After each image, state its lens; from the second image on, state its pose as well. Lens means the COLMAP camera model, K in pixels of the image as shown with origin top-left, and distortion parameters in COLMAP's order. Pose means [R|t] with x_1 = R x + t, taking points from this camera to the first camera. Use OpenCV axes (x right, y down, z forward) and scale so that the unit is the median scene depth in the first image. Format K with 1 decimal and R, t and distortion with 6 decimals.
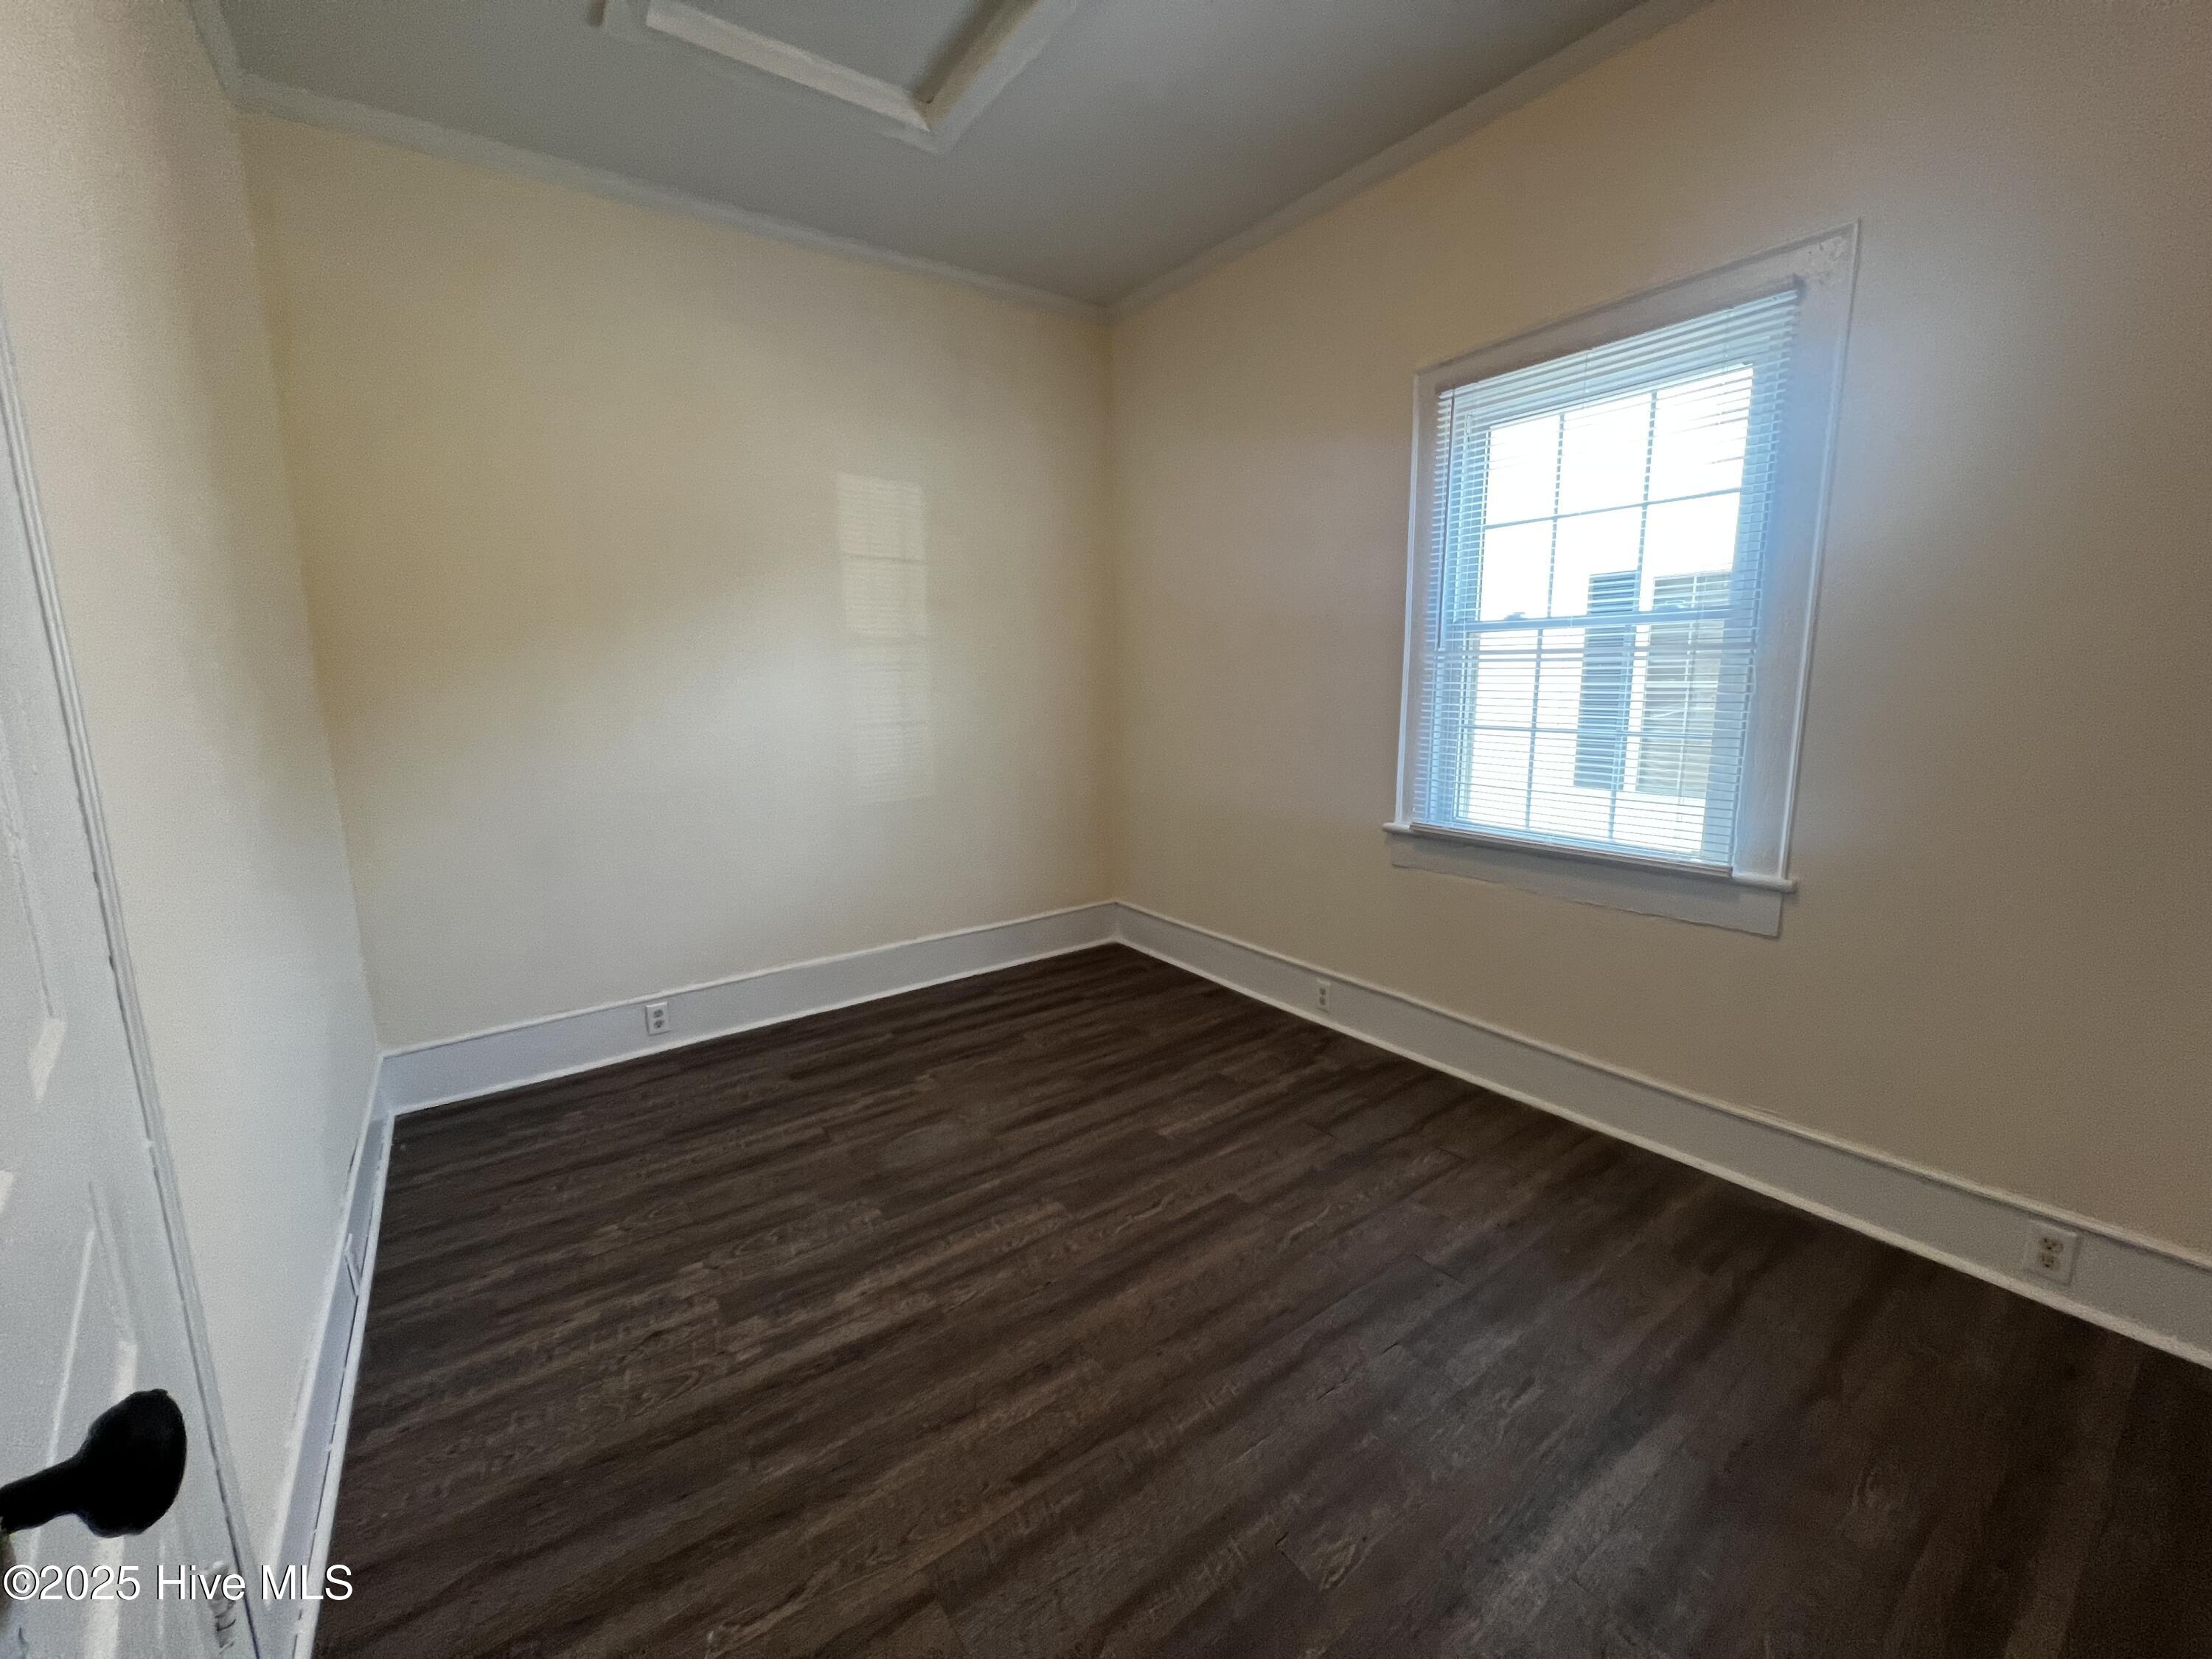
lens RADIAL K [[853.4, 0, 1092.9], [0, 853.4, 822.9], [0, 0, 1]] dist [0.001775, 0.000210]
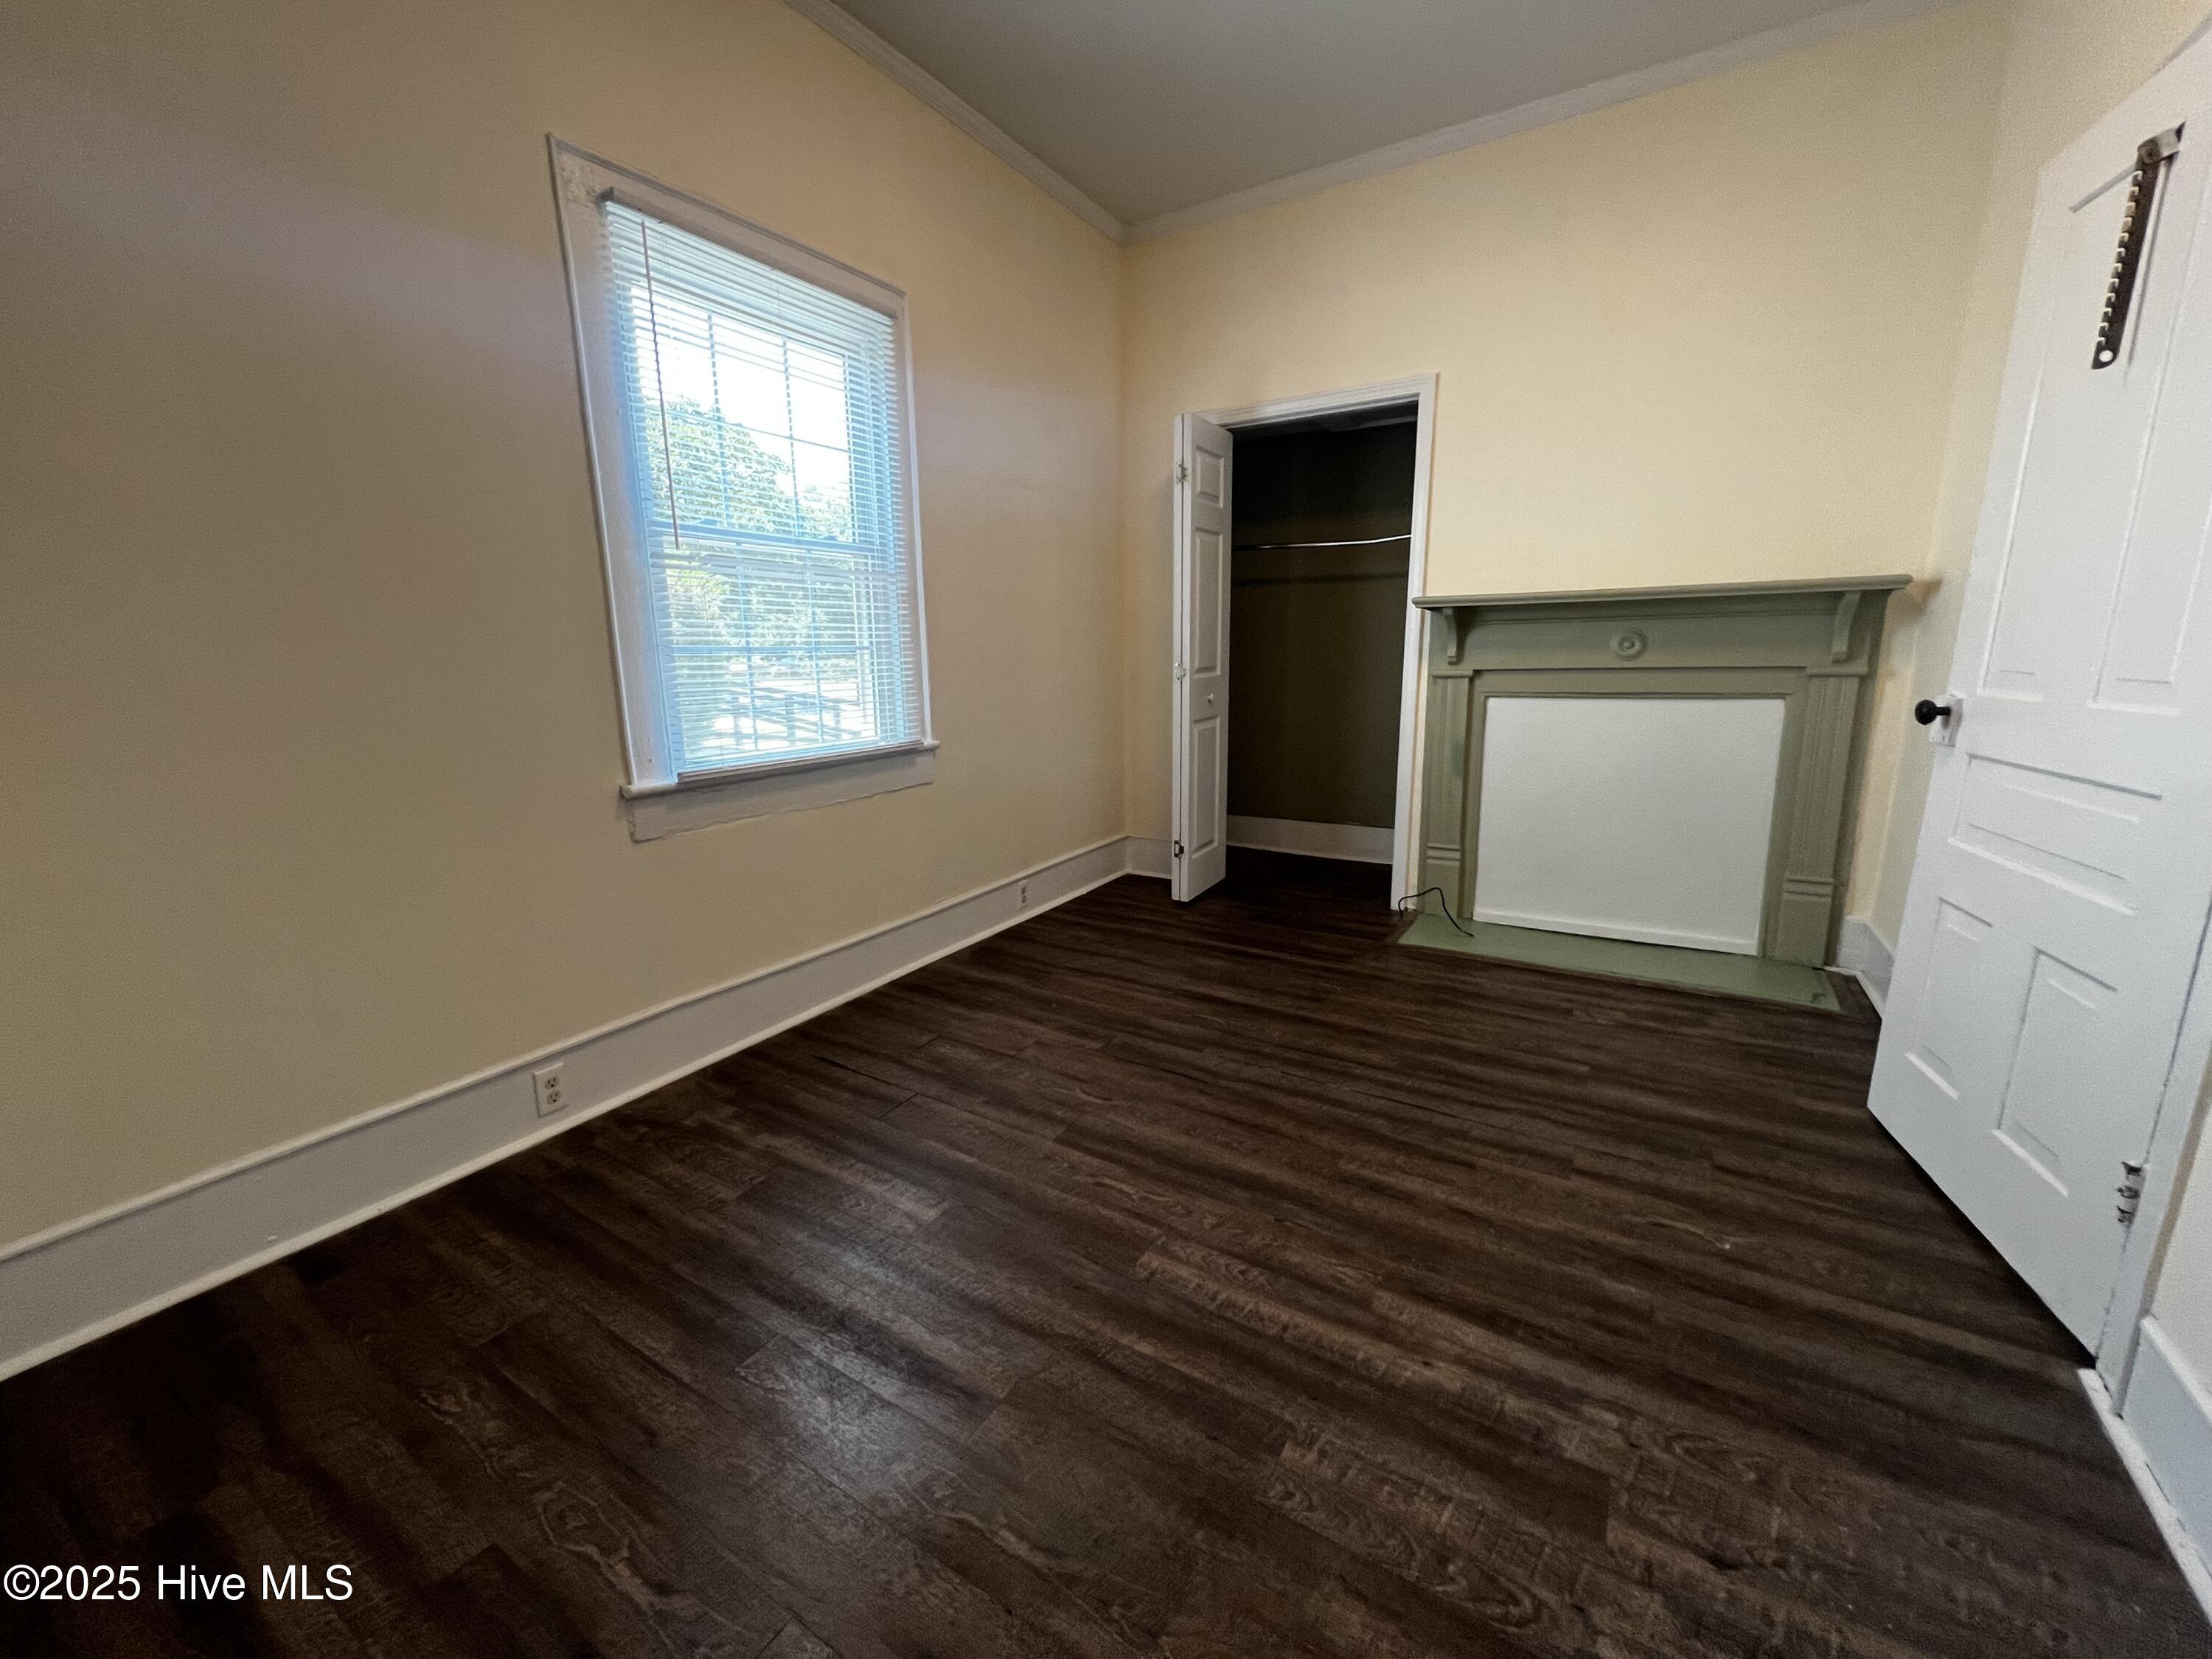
lens RADIAL K [[879.6, 0, 1106.0], [0, 879.6, 829.5], [0, 0, 1]] dist [-0.001797, 0.000306]
pose [[-0.377904, -0.177851, 0.908602, -0.769477], [0.167871, 0.951947, 0.256156, -0.136442], [-0.910499, 0.249330, -0.329888, 1.378010]]
